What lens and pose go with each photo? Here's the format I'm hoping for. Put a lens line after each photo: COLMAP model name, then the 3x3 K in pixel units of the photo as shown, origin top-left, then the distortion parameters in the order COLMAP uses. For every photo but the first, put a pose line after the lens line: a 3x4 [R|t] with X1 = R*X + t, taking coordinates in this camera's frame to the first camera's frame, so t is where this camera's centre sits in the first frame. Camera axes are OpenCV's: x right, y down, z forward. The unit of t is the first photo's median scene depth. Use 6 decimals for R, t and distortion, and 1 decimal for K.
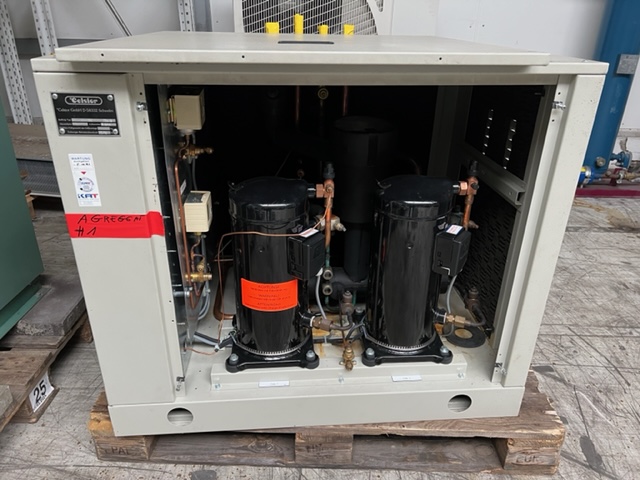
lens RADIAL K [[476.3, 0, 320.1], [0, 476.3, 243.7], [0, 0, 1]] dist [0.008083, -0.009770]
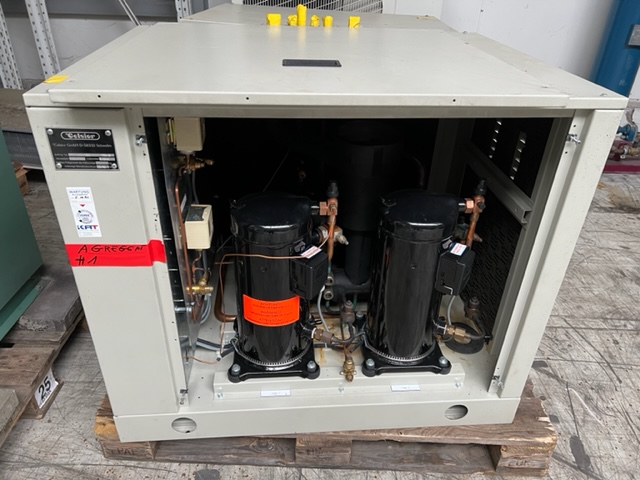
lens RADIAL K [[476.3, 0, 318.8], [0, 476.3, 239.6], [0, 0, 1]] dist [0.008083, -0.009770]
pose [[0.999915, 0.011468, 0.006250, -0.013923], [-0.012026, 0.995092, 0.098218, -0.132216], [-0.005093, -0.098284, 0.995145, 0.016425]]
